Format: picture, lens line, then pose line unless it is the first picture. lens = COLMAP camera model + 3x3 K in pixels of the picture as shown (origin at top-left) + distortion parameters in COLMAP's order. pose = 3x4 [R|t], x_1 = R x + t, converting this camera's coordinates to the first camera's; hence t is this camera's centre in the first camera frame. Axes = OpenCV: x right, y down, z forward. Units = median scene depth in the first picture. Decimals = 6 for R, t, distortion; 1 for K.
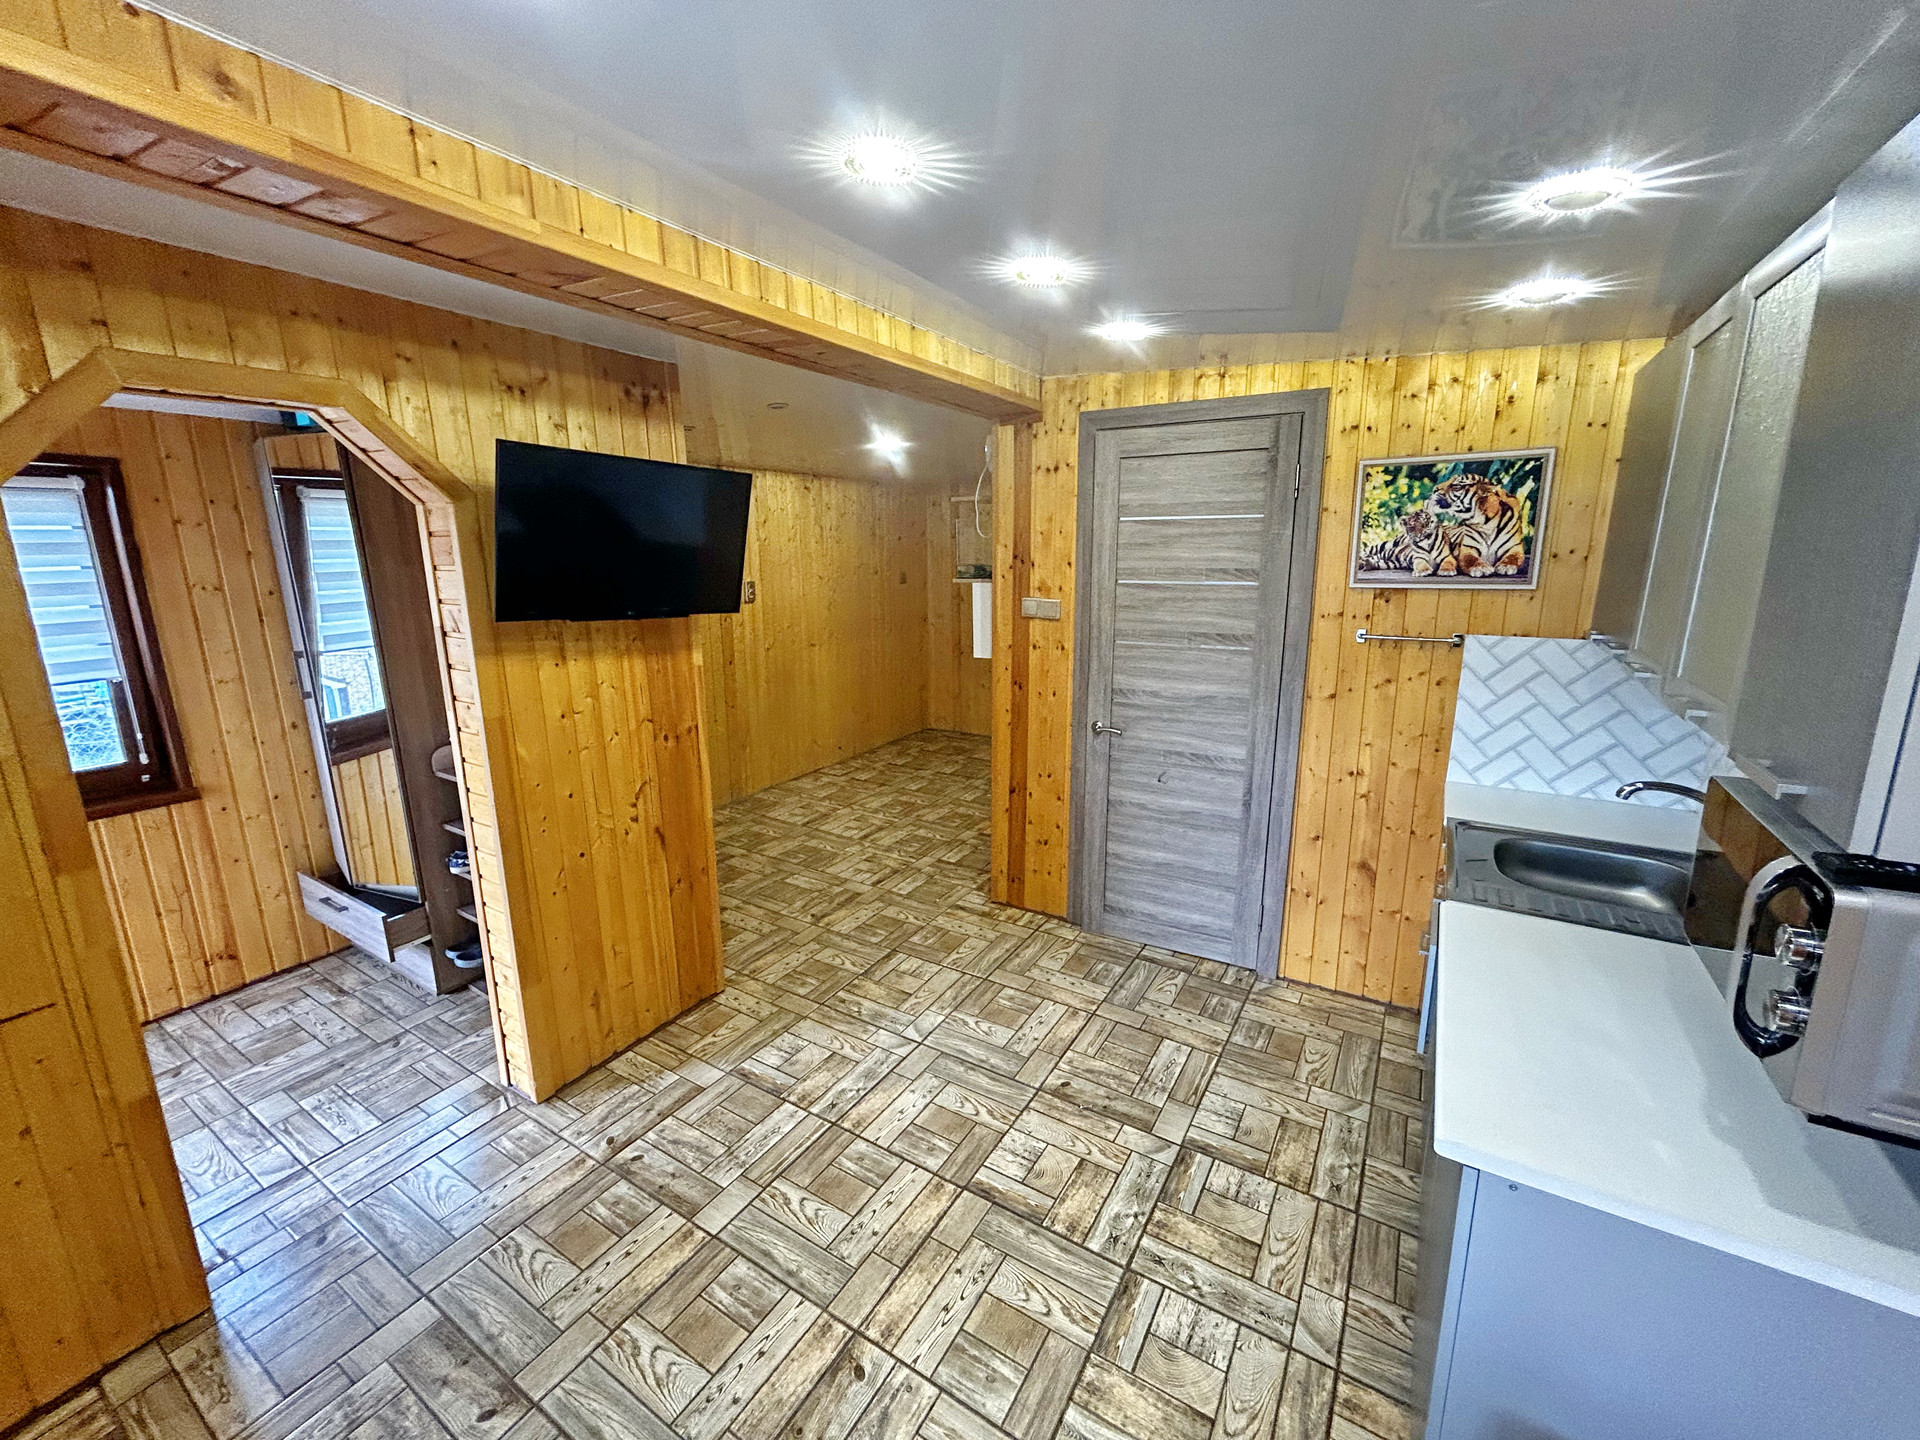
lens RADIAL K [[774.2, 0, 954.1], [0, 774.2, 716.7], [0, 0, 1]] dist [-0.006936, 0.000214]
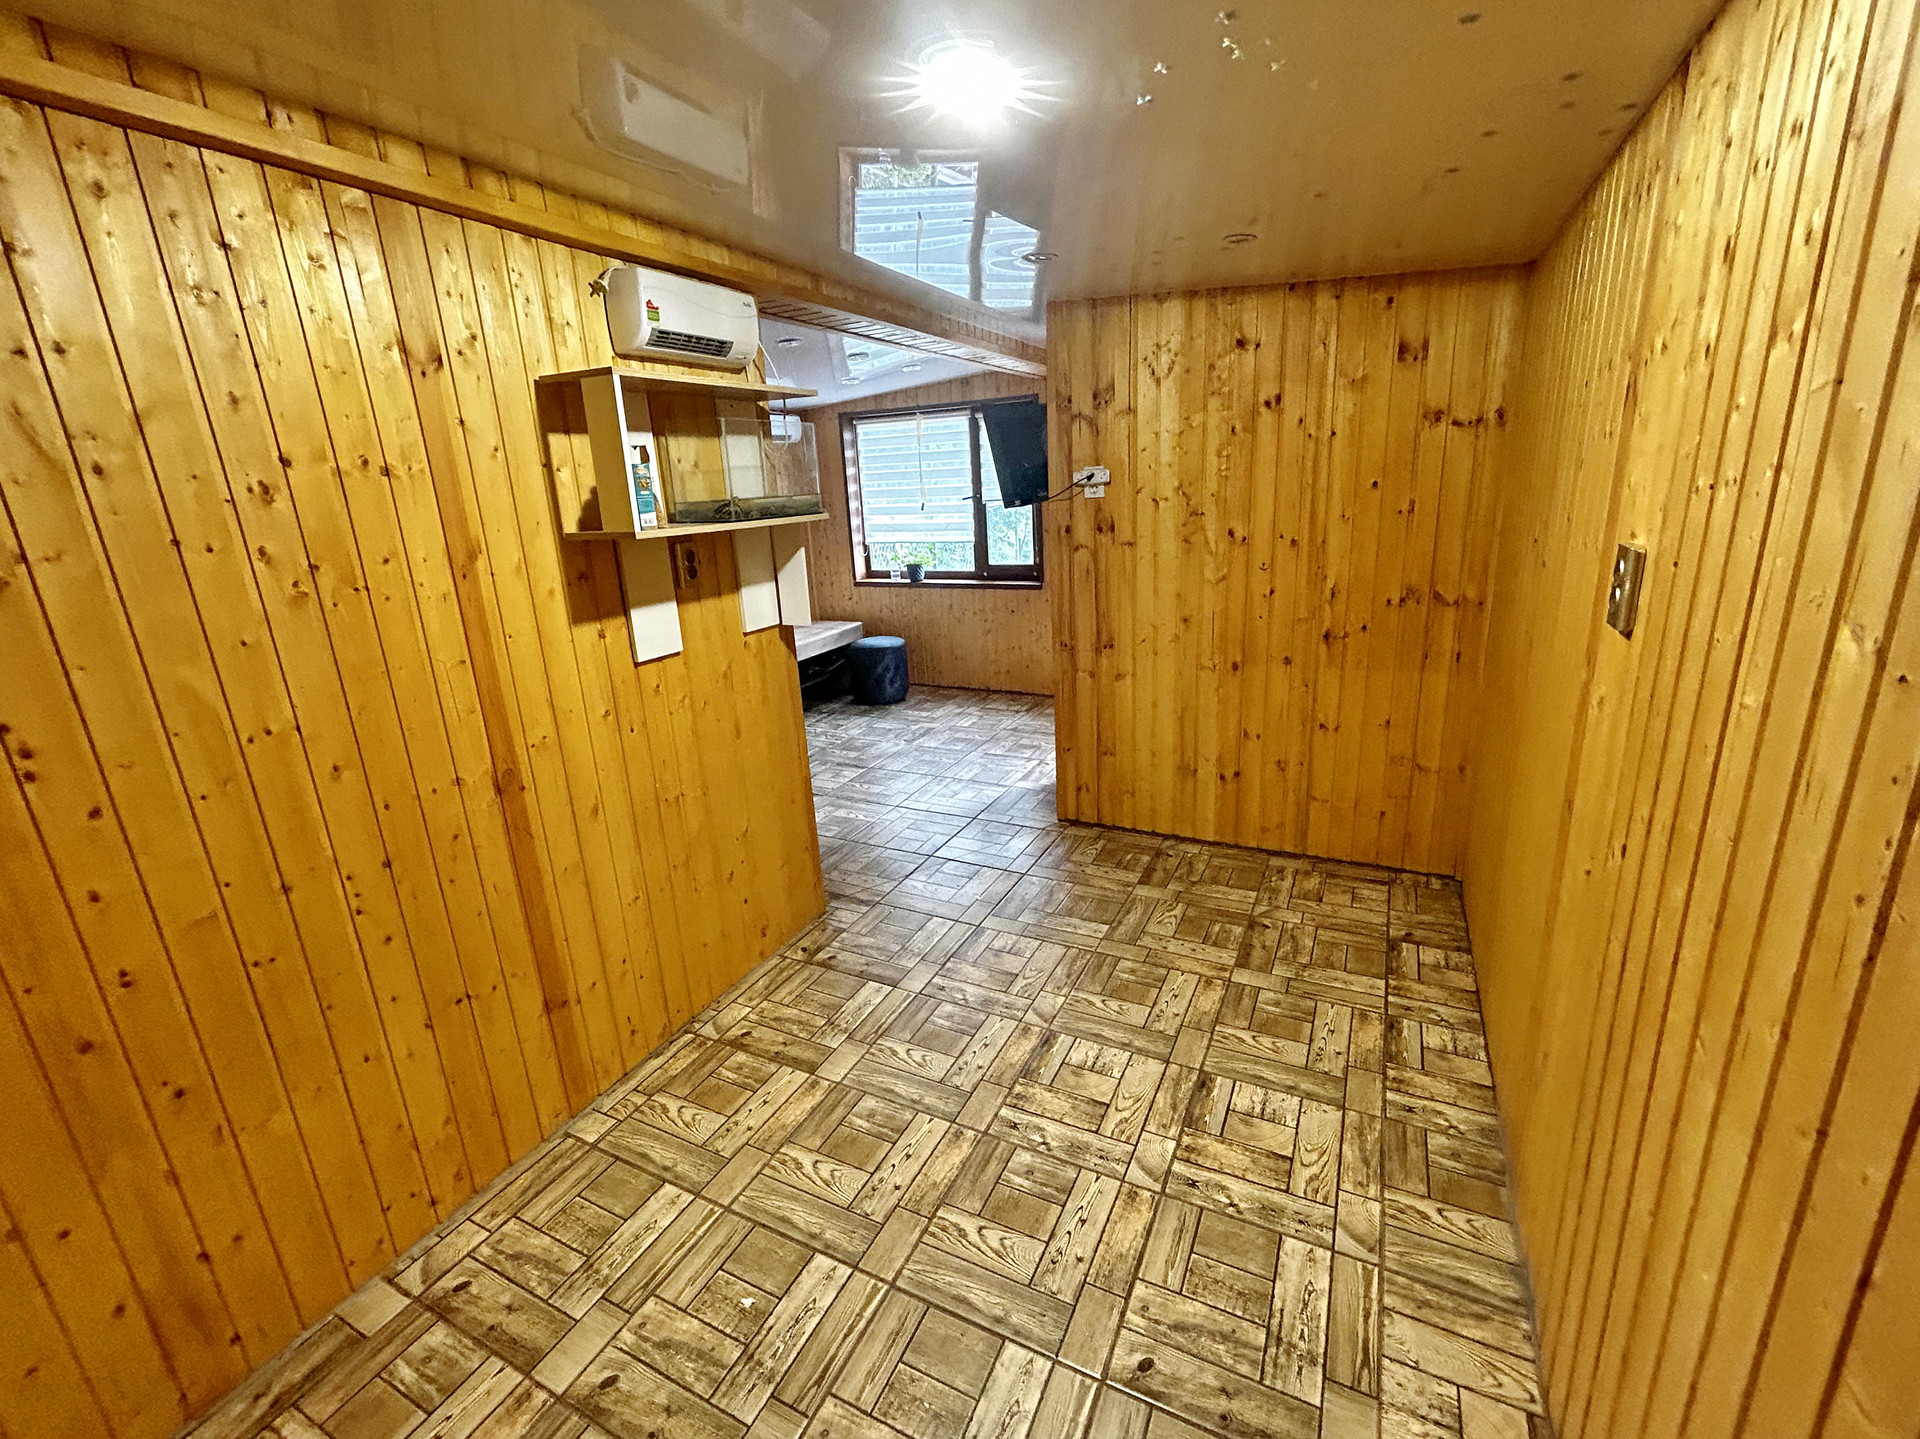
lens RADIAL K [[809.2, 0, 957.5], [0, 809.2, 720.8], [0, 0, 1]] dist [-0.000436, 0.000000]
pose [[-0.993694, 0.087413, -0.070219, -0.066618], [0.041938, 0.870566, 0.490261, -0.489688], [0.103986, 0.484225, -0.868742, 2.321660]]
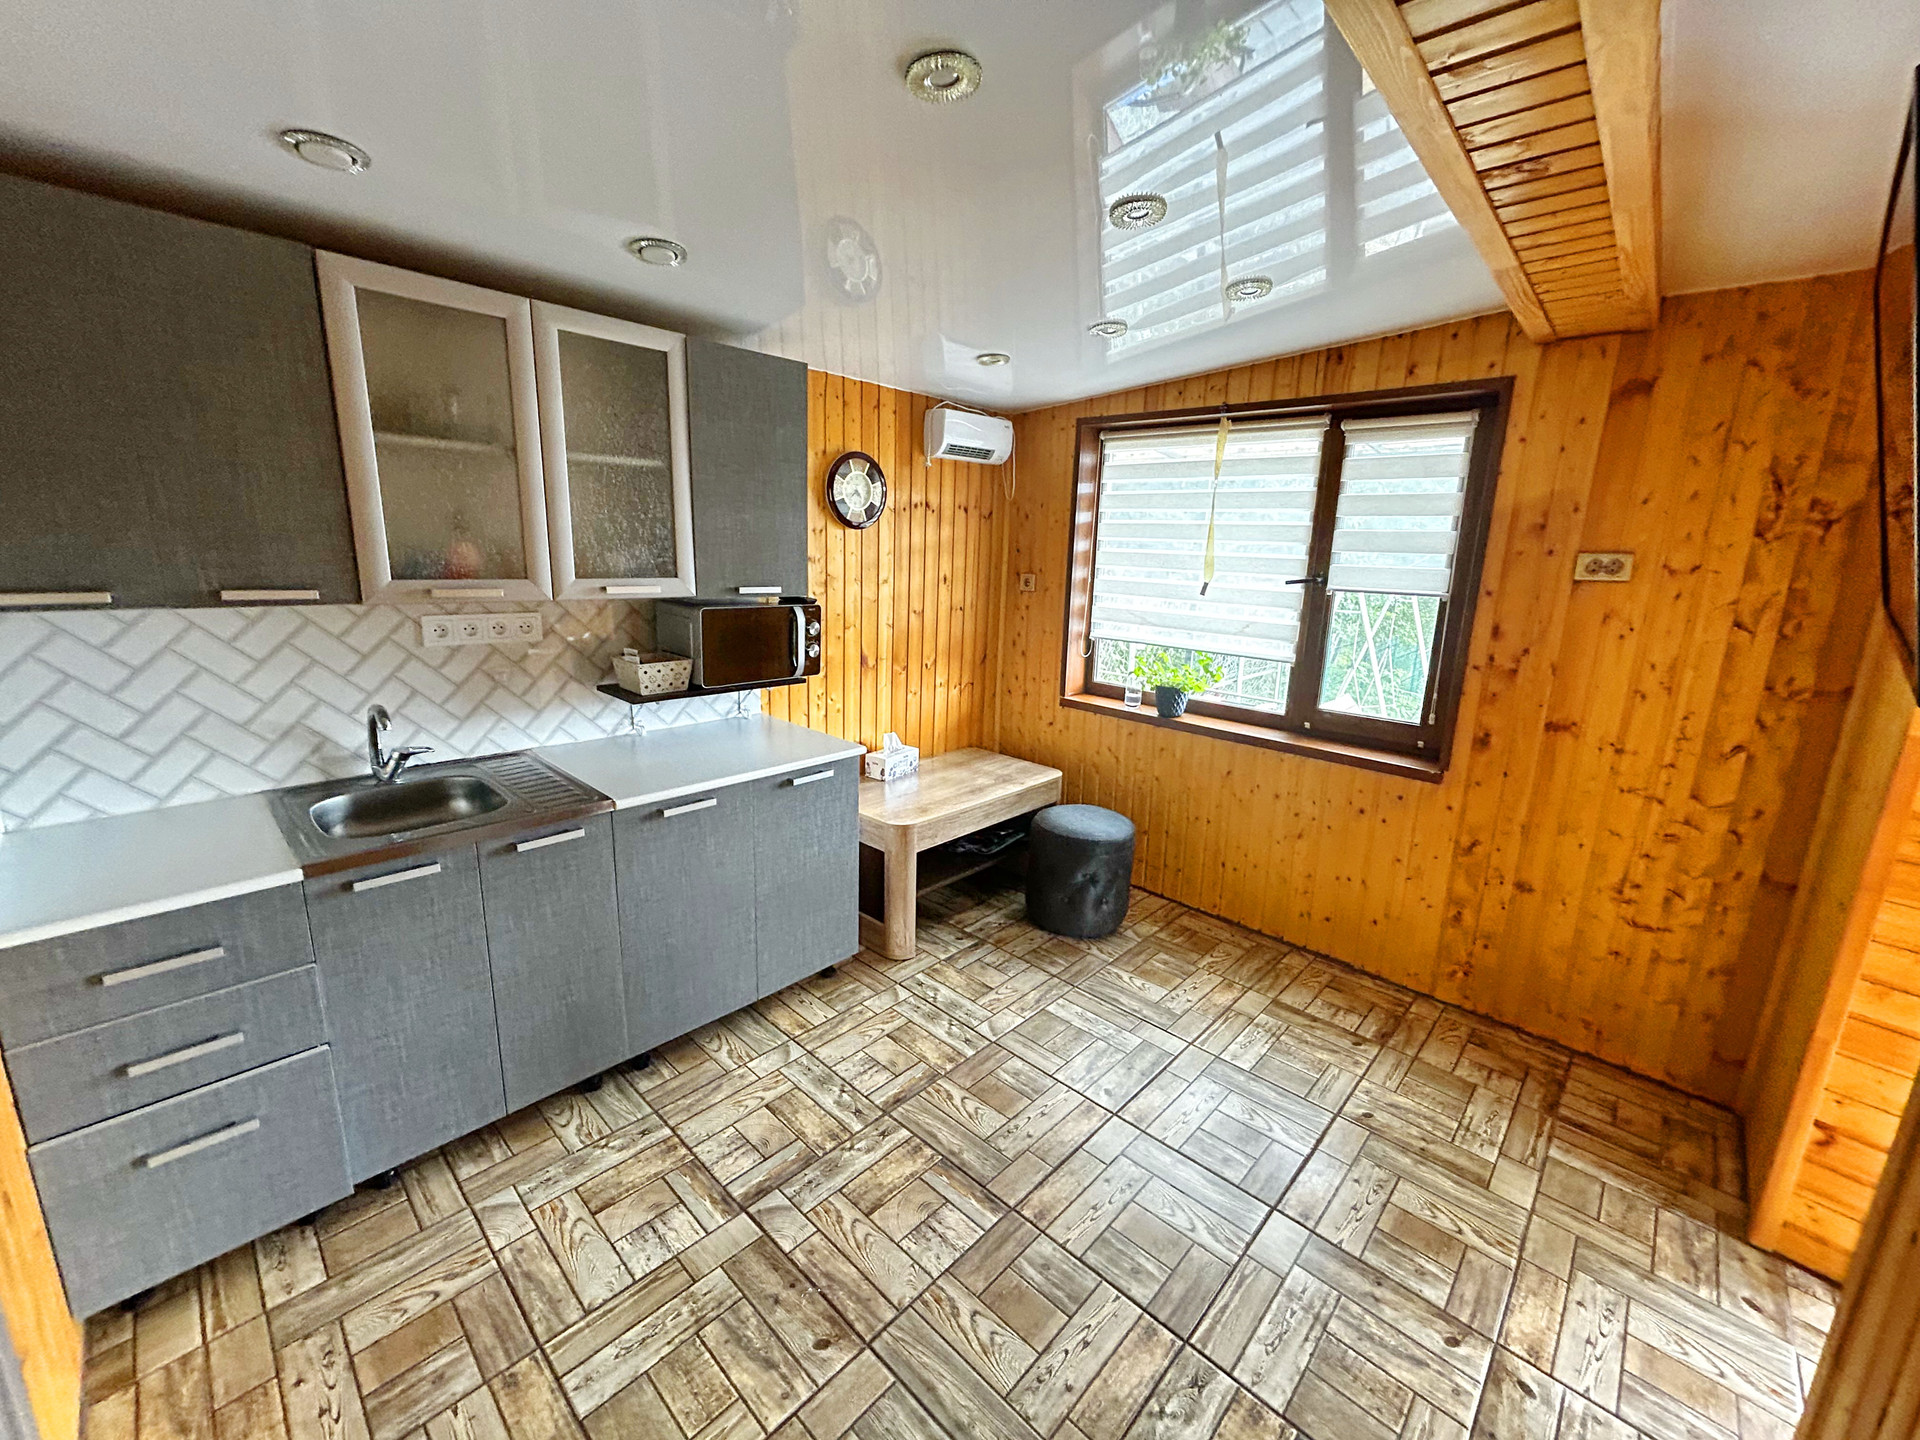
lens RADIAL K [[770.6, 0, 958.4], [0, 770.6, 717.0], [0, 0, 1]] dist [0.000642, 0.000492]
pose [[-0.980487, -0.063686, 0.185984, -0.043965], [0.021297, 0.906092, 0.422545, -0.227611], [-0.195429, 0.418260, -0.887055, 1.229784]]
